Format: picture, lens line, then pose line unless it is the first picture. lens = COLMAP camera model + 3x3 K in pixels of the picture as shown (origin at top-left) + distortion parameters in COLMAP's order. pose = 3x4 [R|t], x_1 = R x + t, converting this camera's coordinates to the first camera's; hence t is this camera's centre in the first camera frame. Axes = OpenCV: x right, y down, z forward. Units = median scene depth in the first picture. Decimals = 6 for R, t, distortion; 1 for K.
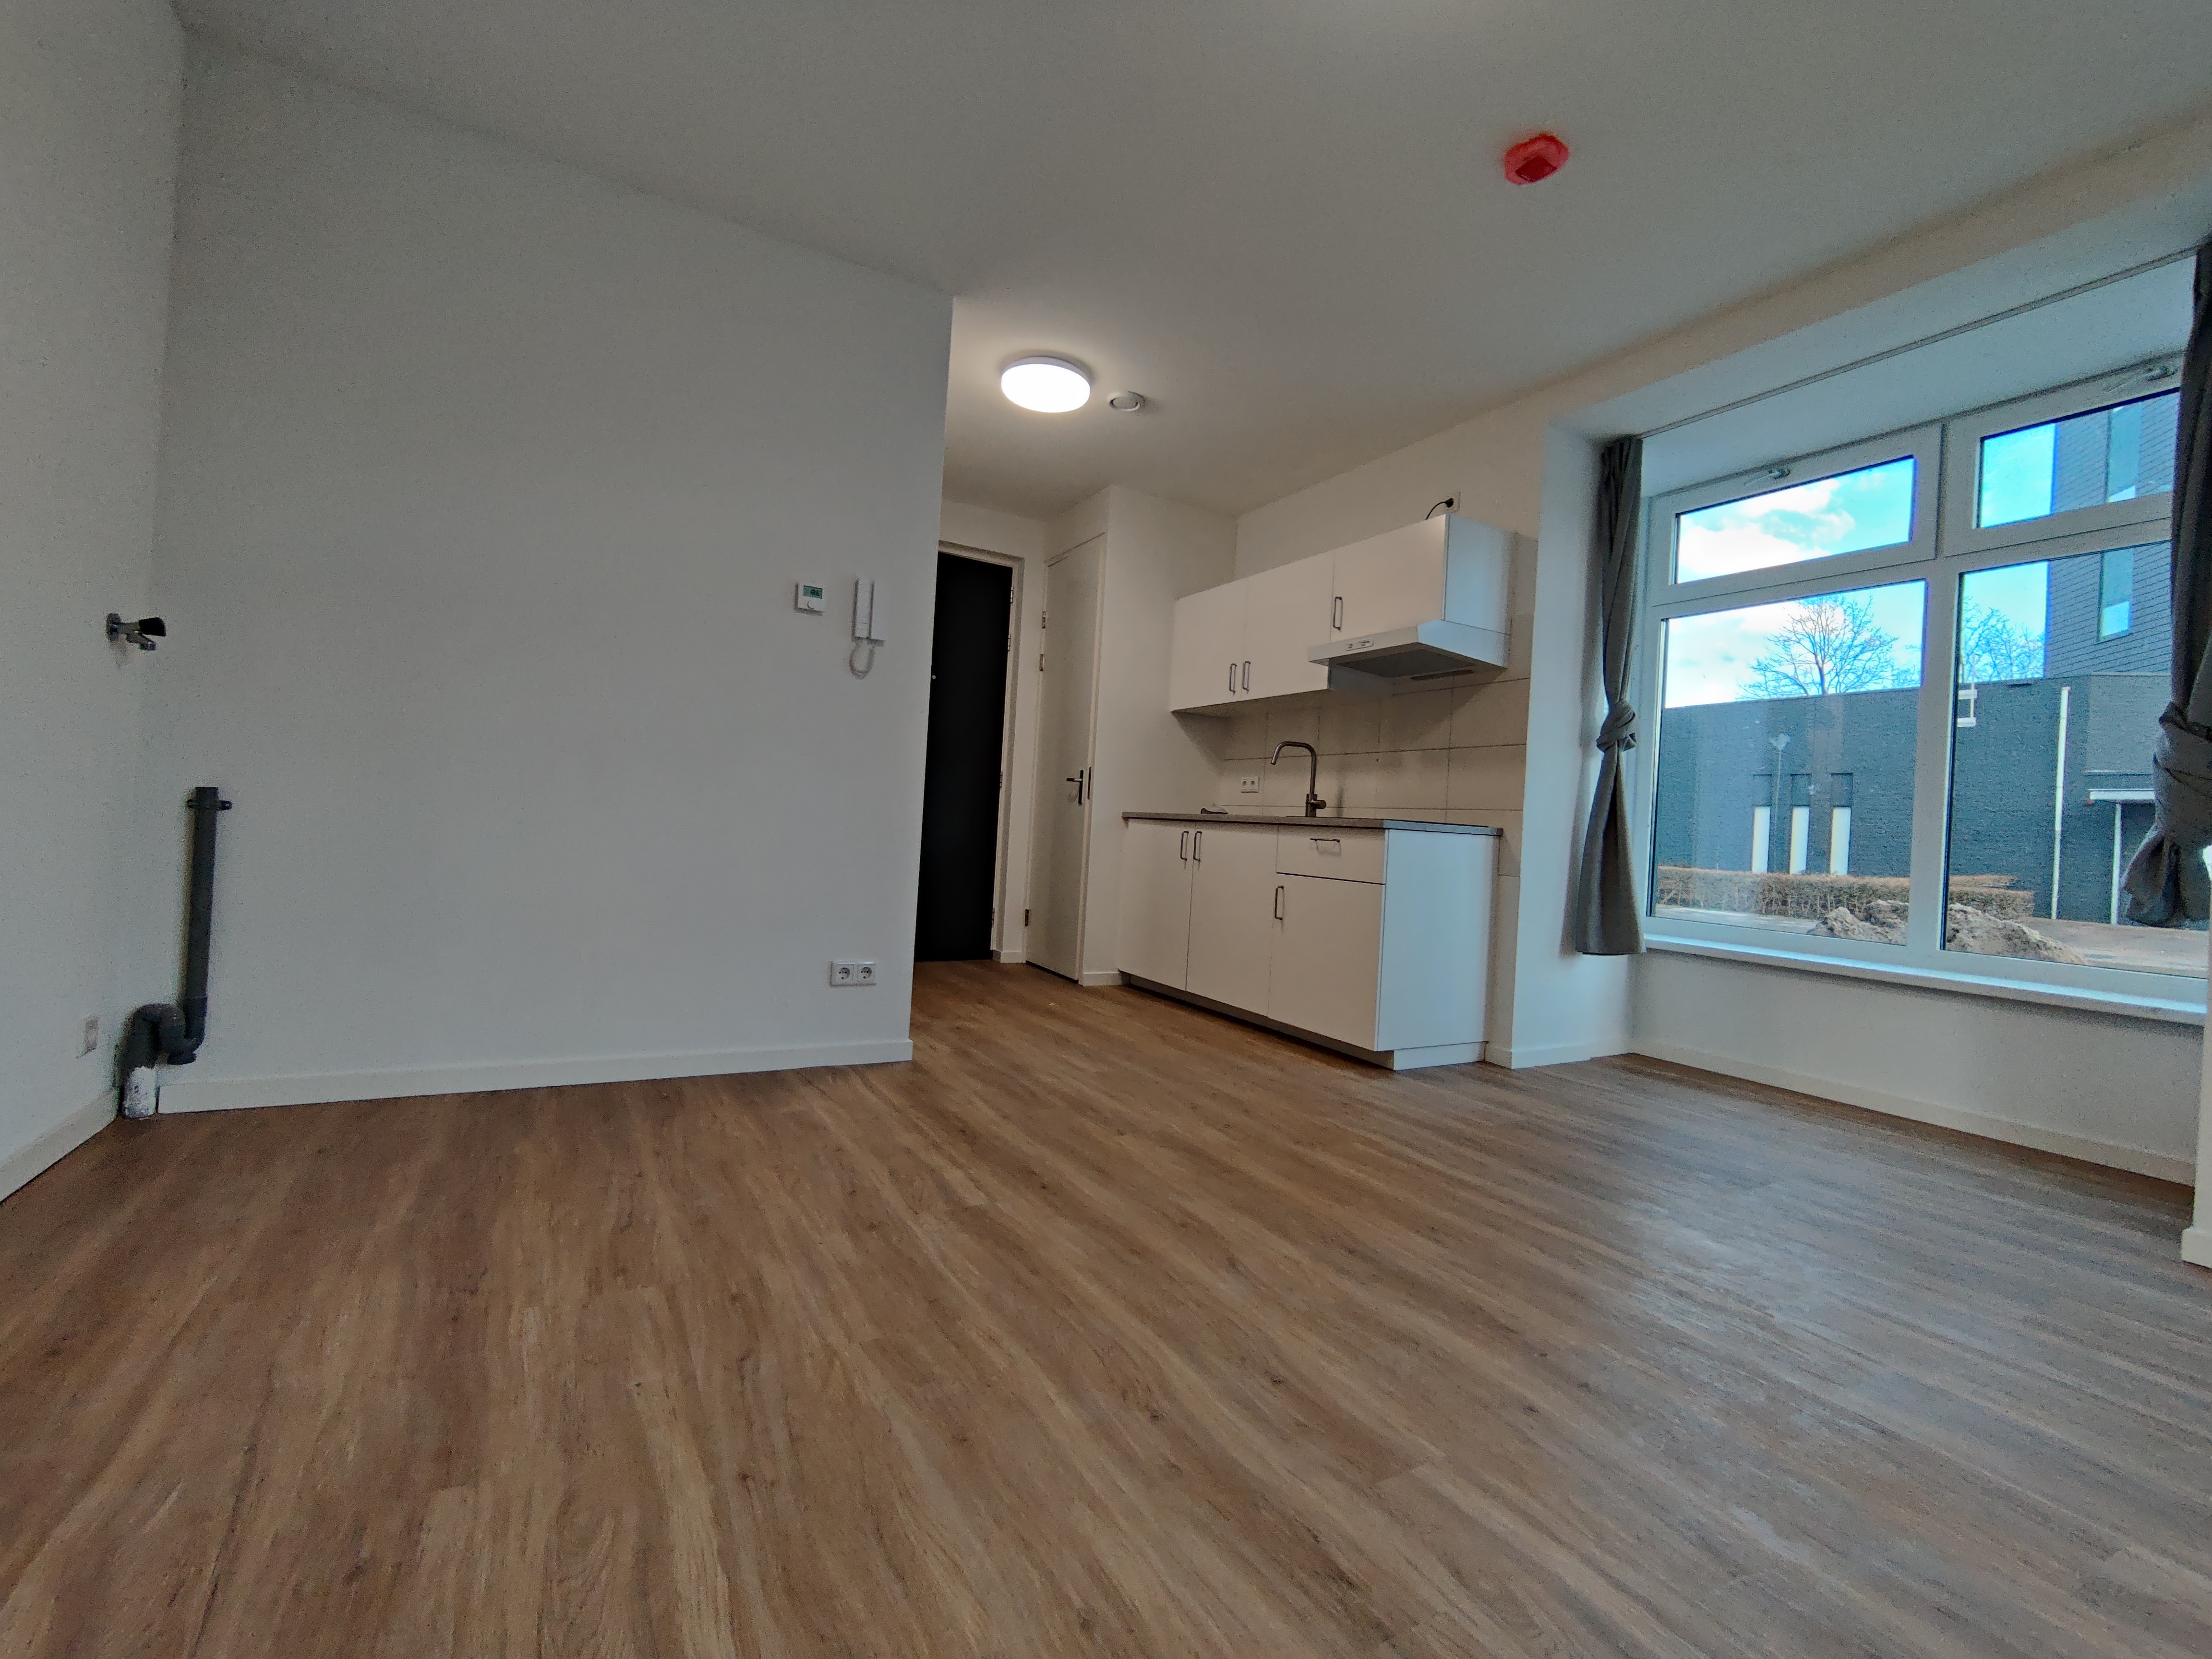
lens RADIAL K [[955.7, 0, 1105.2], [0, 955.7, 820.8], [0, 0, 1]] dist [-0.012122, 0.006589]
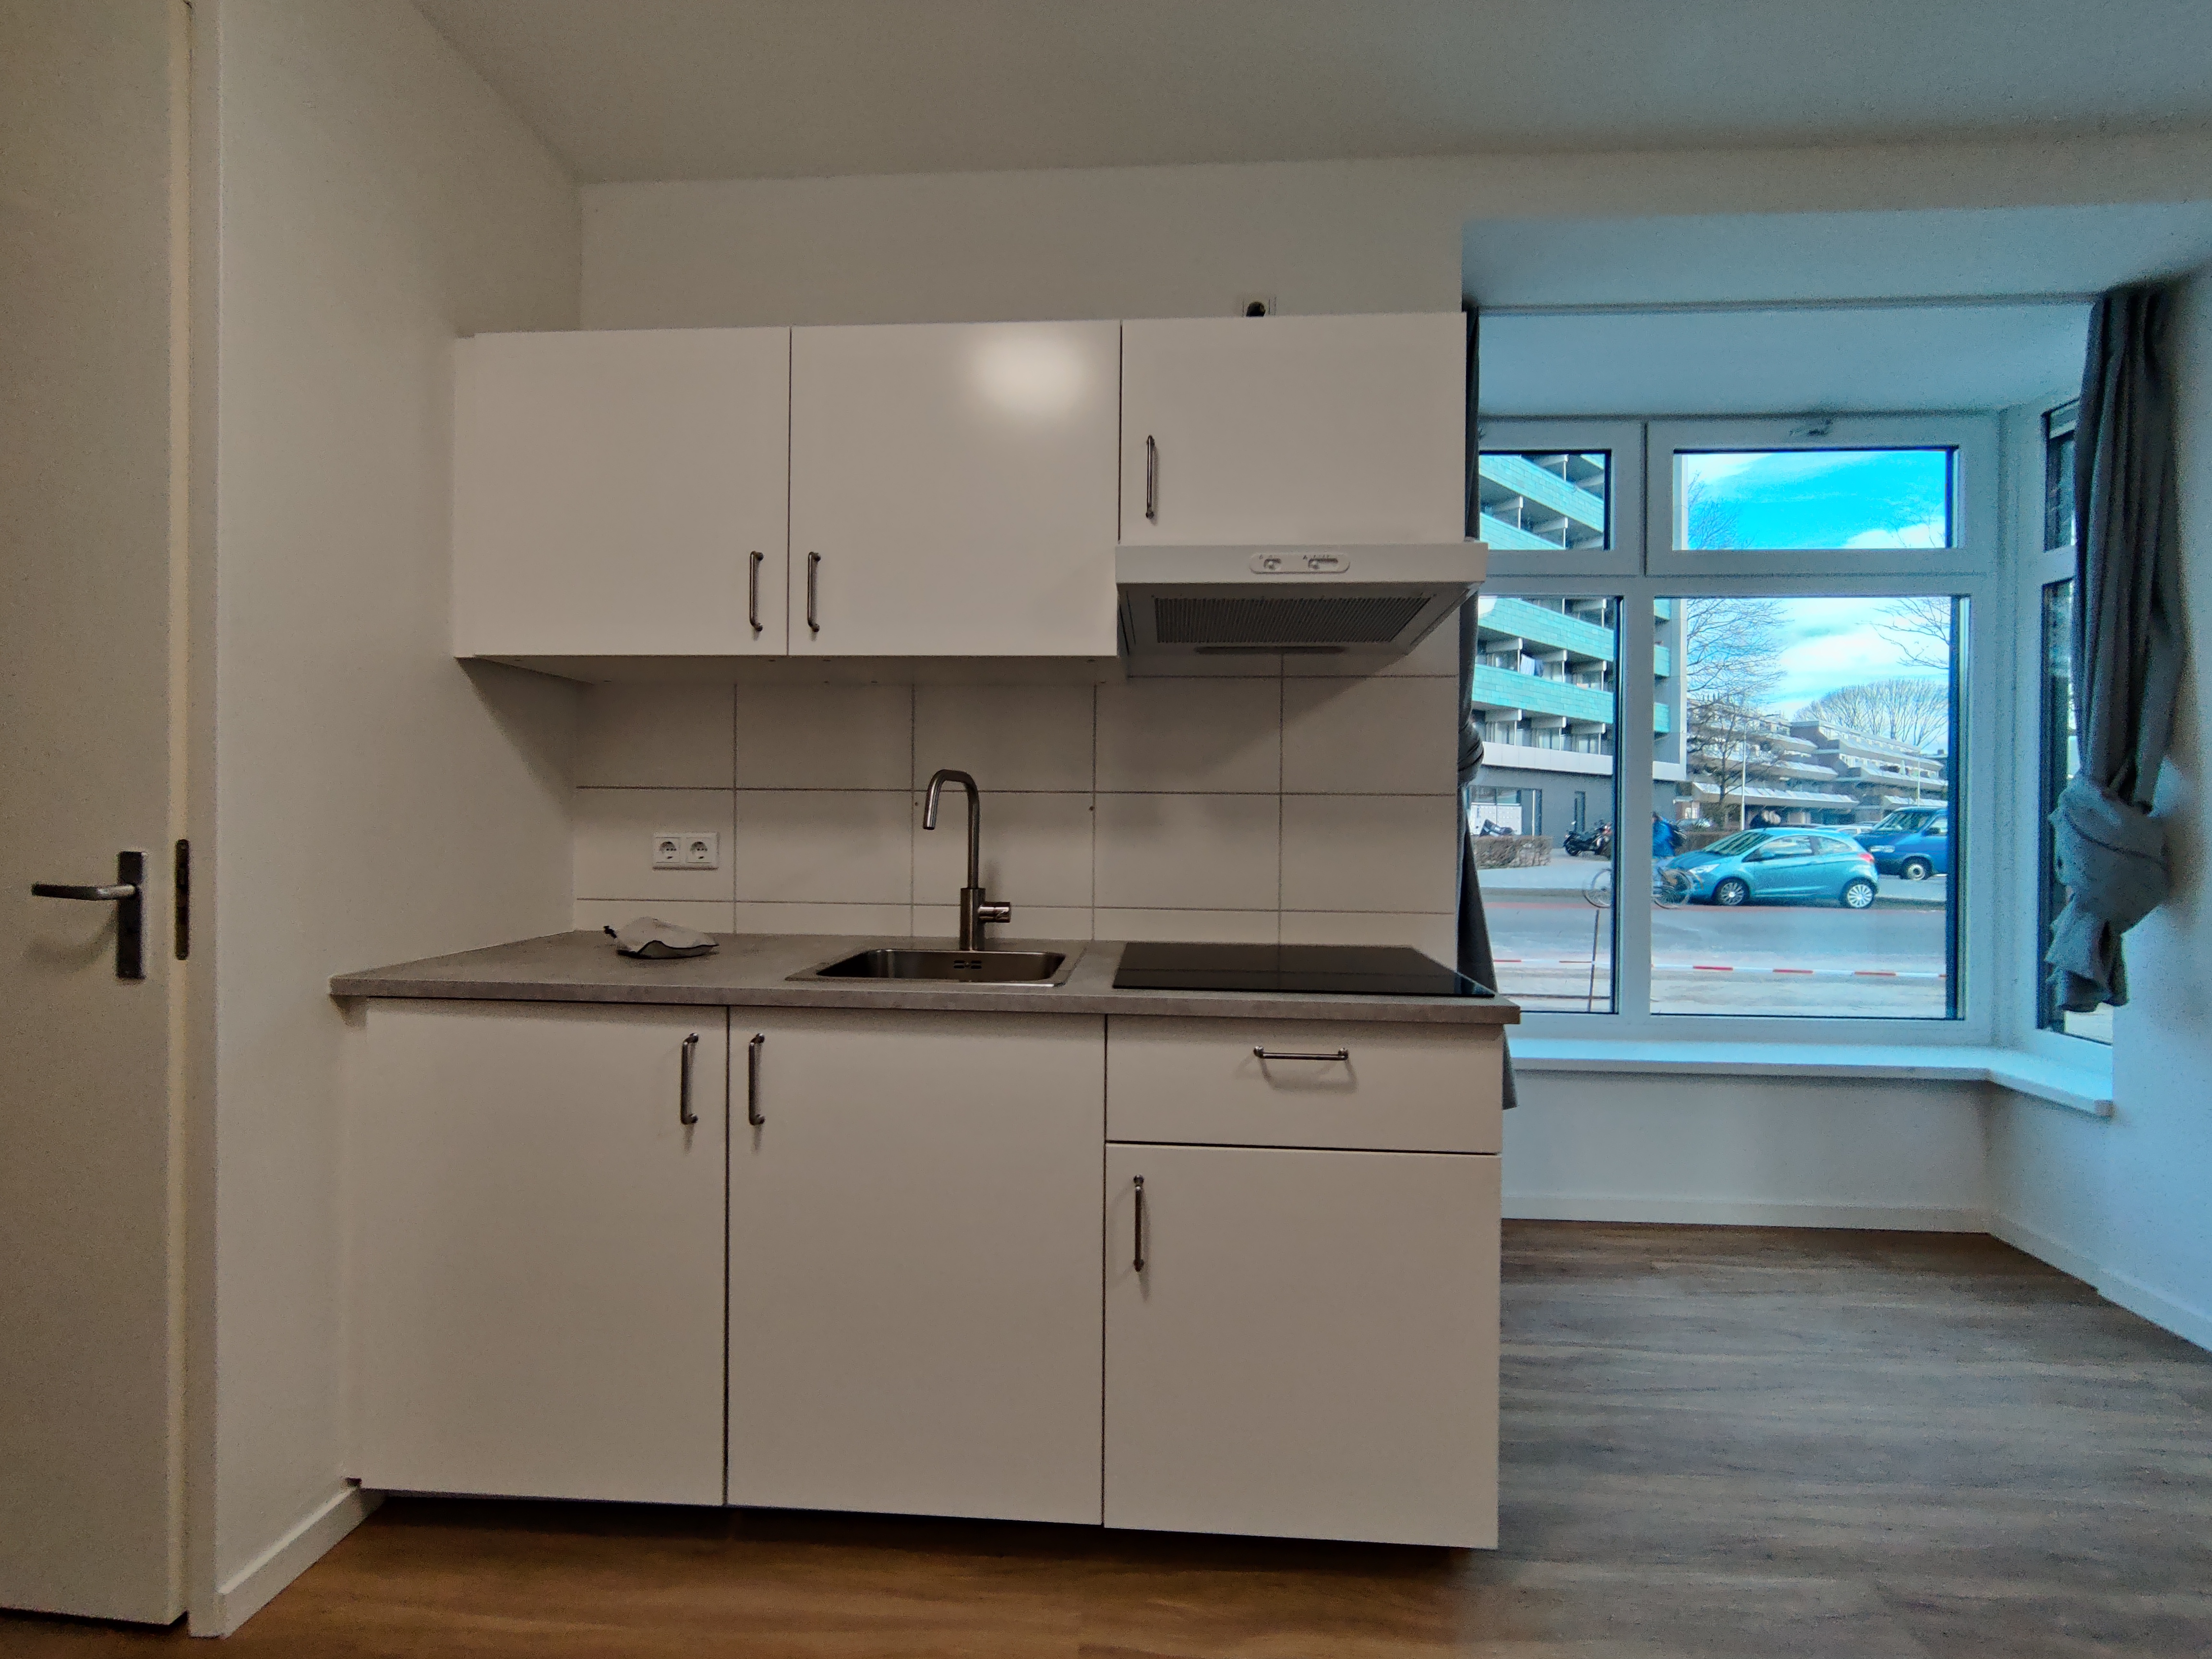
lens RADIAL K [[948.0, 0, 1107.6], [0, 948.0, 820.4], [0, 0, 1]] dist [-0.000565, 0.000072]
pose [[0.542835, -0.057858, 0.837844, -0.143910], [0.016445, 0.998165, 0.058275, -0.107691], [-0.839678, -0.017856, 0.542791, 0.923416]]
